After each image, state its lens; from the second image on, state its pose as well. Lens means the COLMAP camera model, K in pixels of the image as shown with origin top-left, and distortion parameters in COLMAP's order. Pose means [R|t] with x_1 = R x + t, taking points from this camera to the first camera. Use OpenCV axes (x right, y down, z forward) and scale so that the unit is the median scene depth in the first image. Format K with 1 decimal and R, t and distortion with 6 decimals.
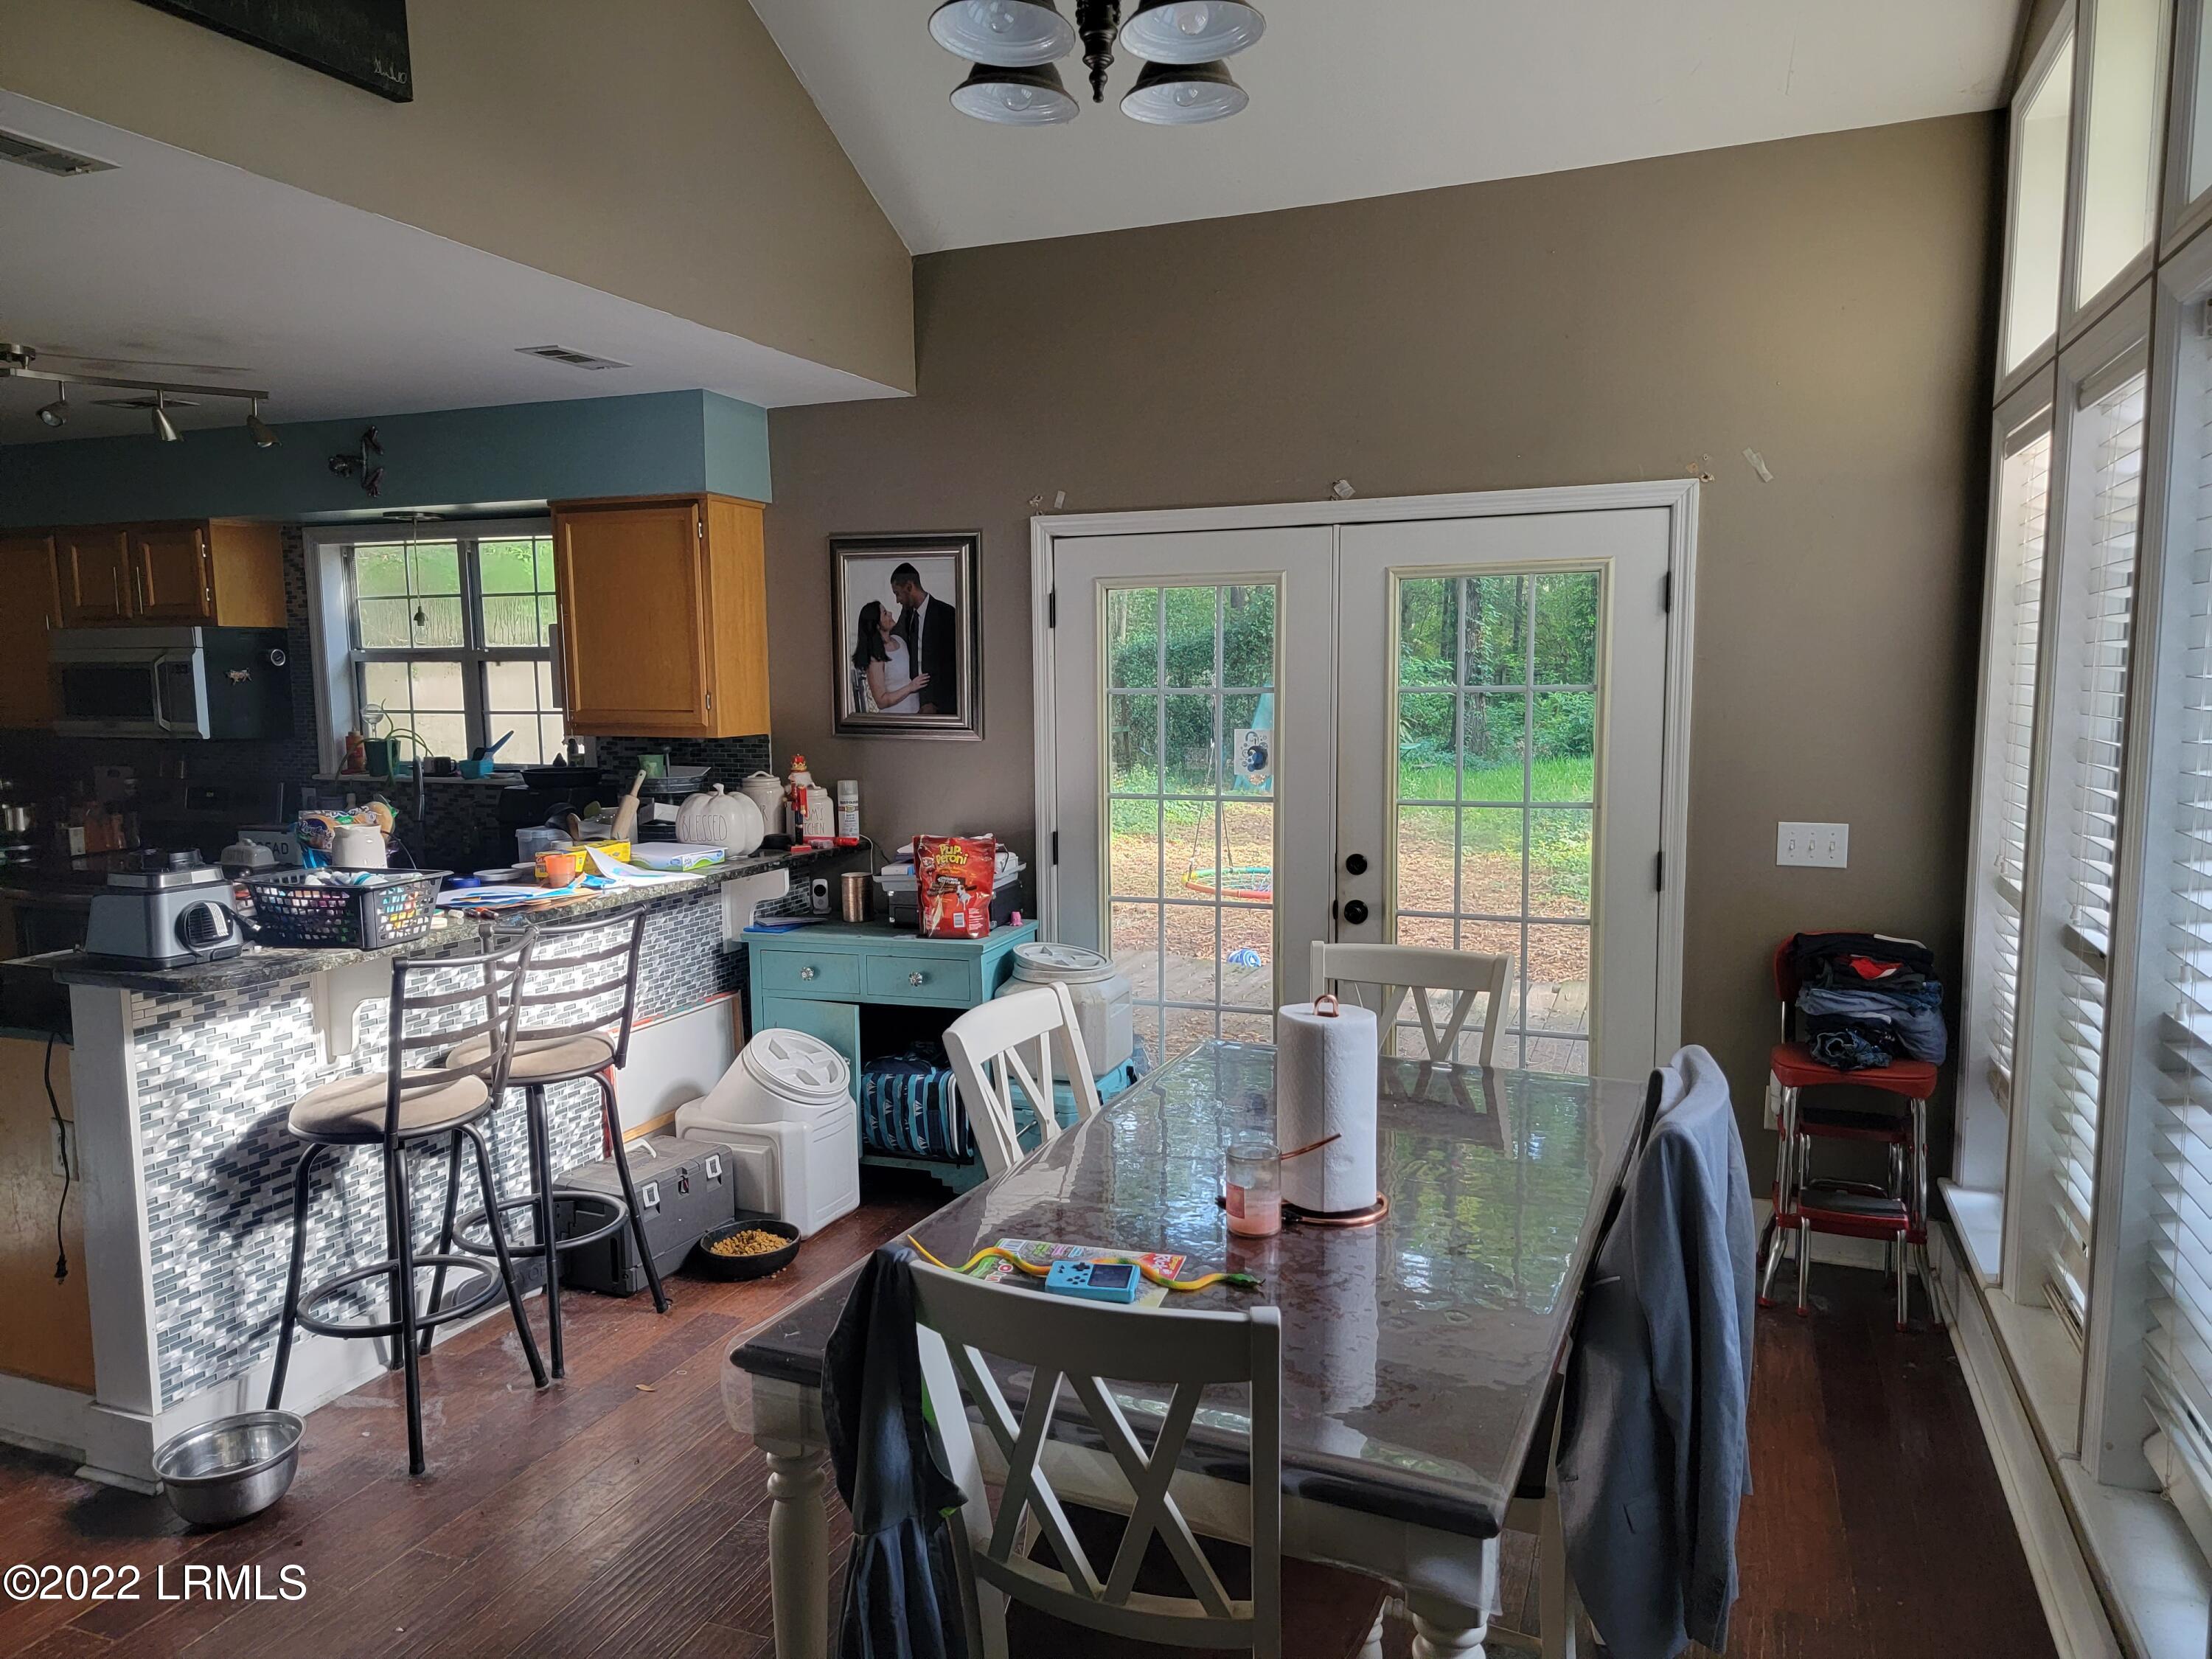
lens RADIAL K [[1538.2, 0, 1071.6], [0, 1538.2, 833.9], [0, 0, 1]] dist [0.049153, -0.001811]
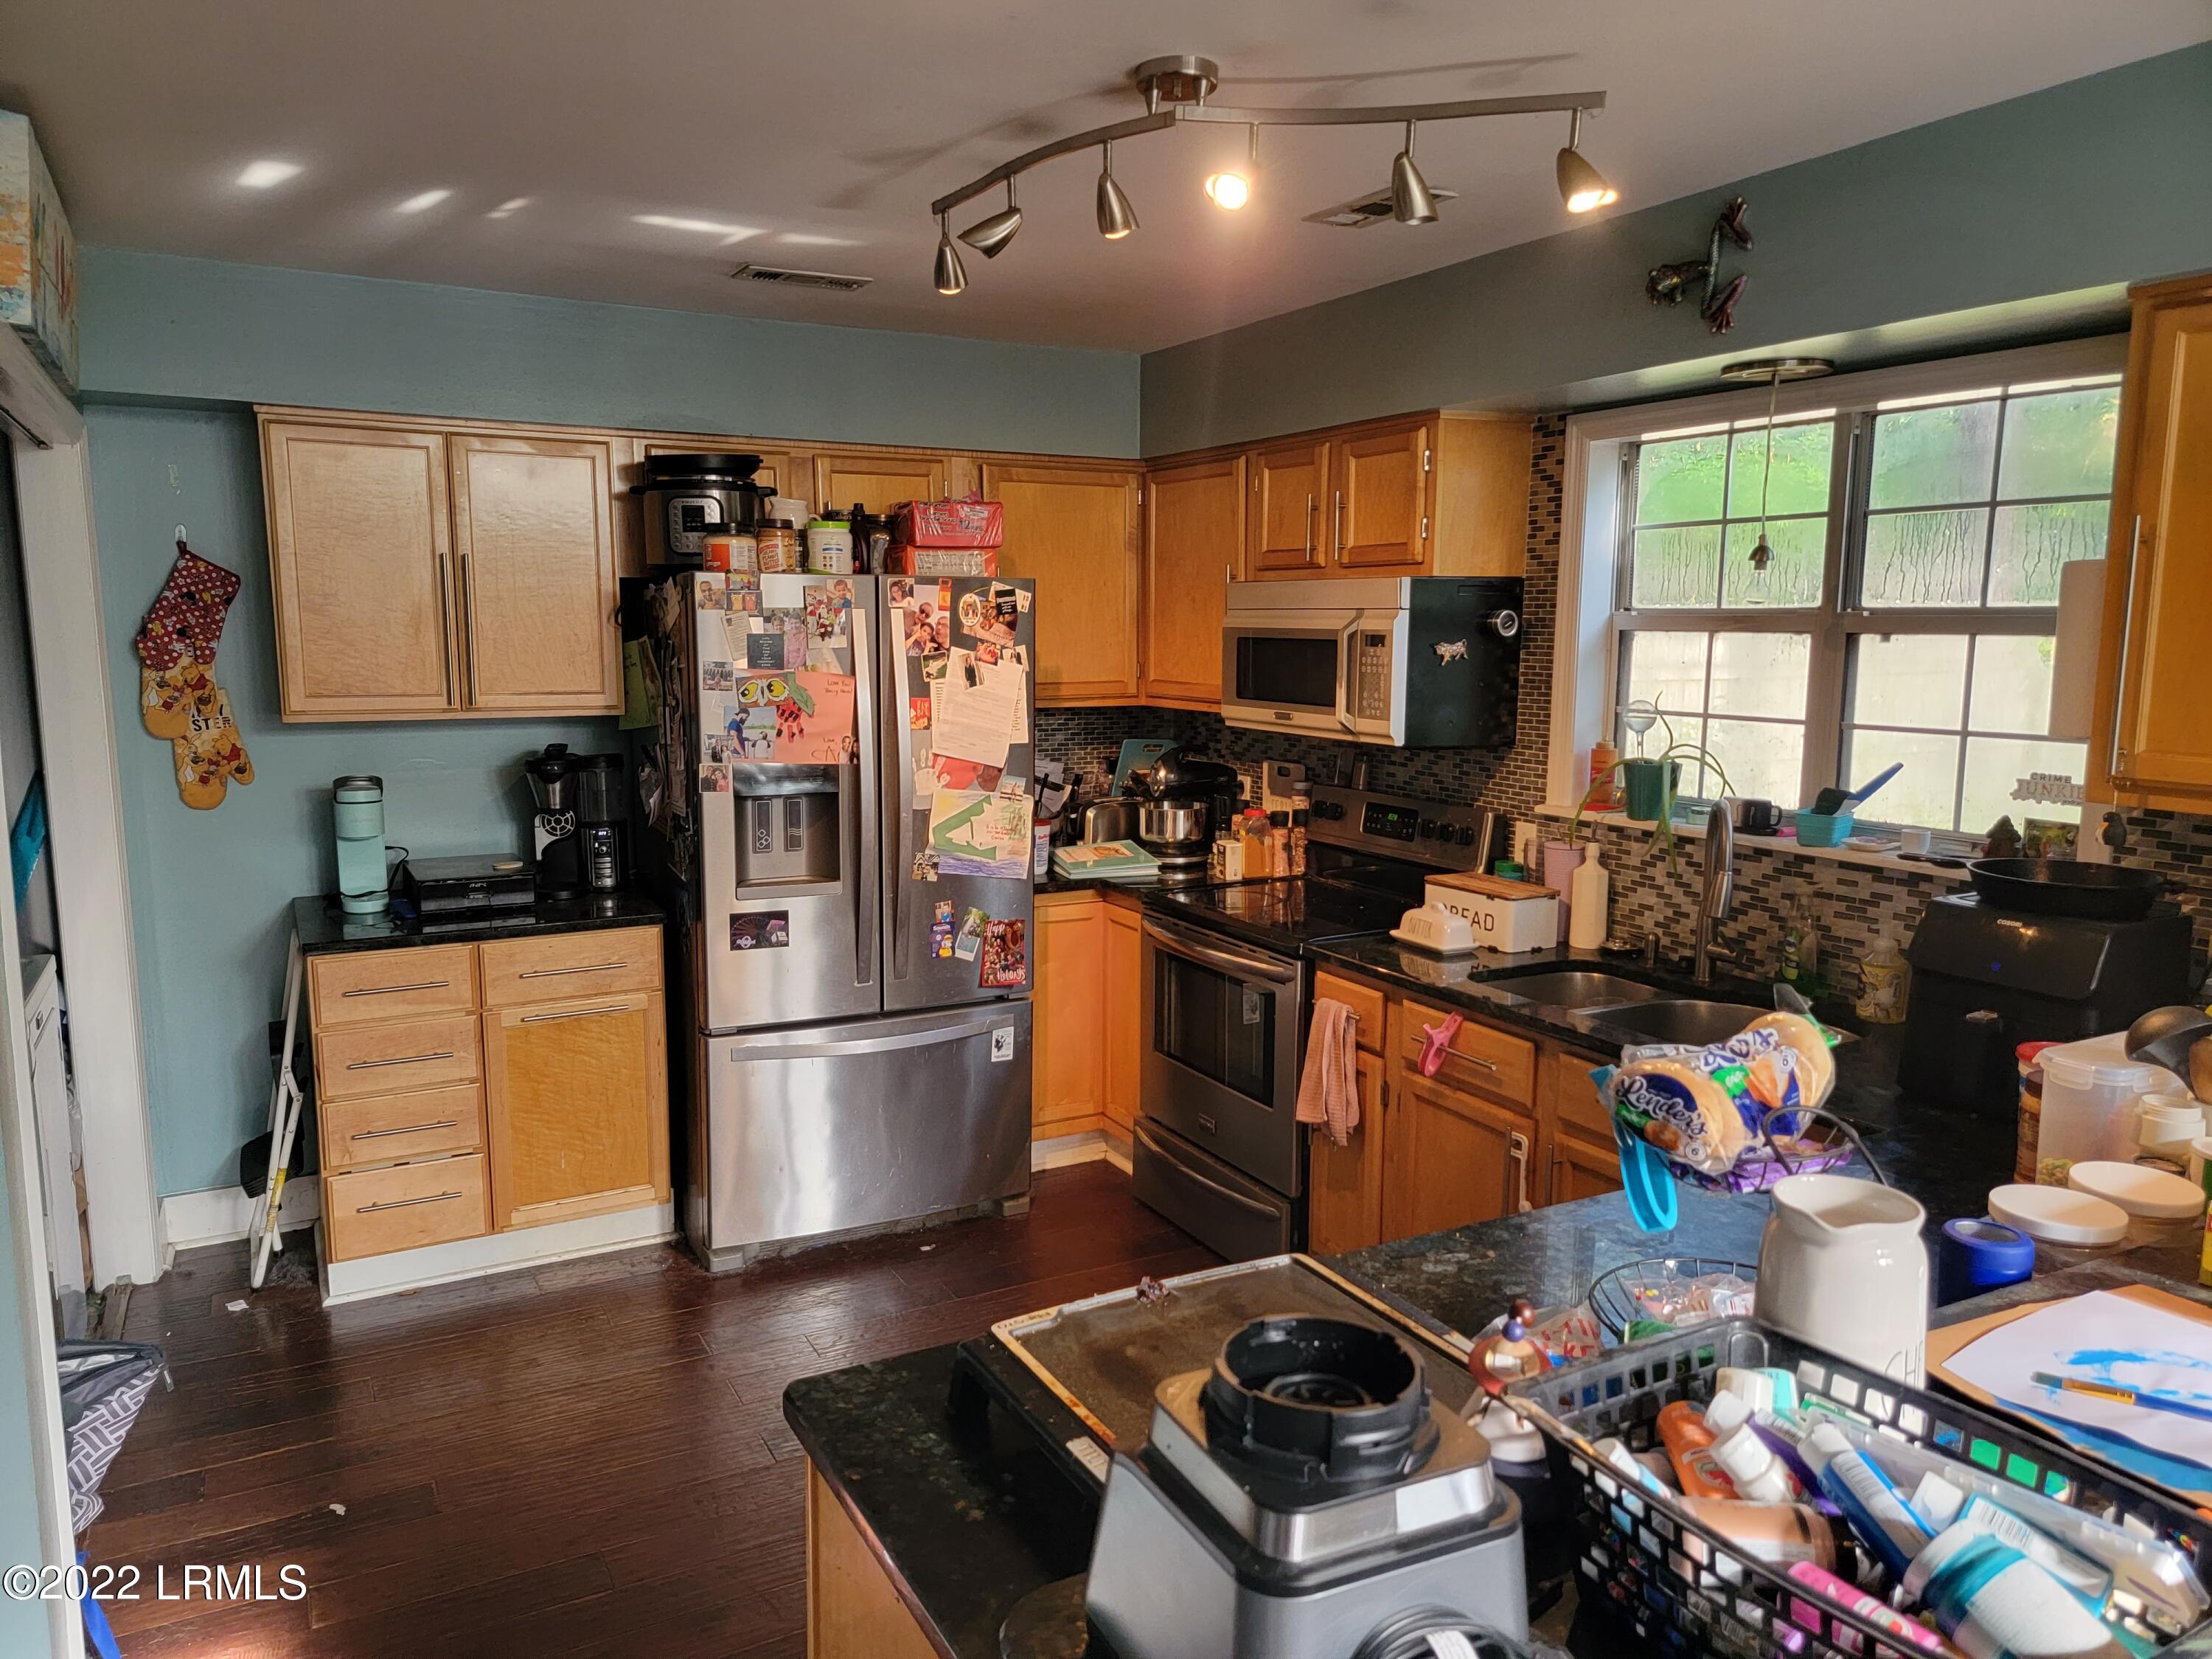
lens RADIAL K [[1538.2, 0, 1071.6], [0, 1538.2, 833.9], [0, 0, 1]] dist [0.049153, -0.001811]
pose [[0.765077, 0.105030, -0.635315, -0.232647], [-0.084207, 0.994455, 0.062998, -0.051736], [0.638409, 0.005300, 0.769679, 0.393755]]
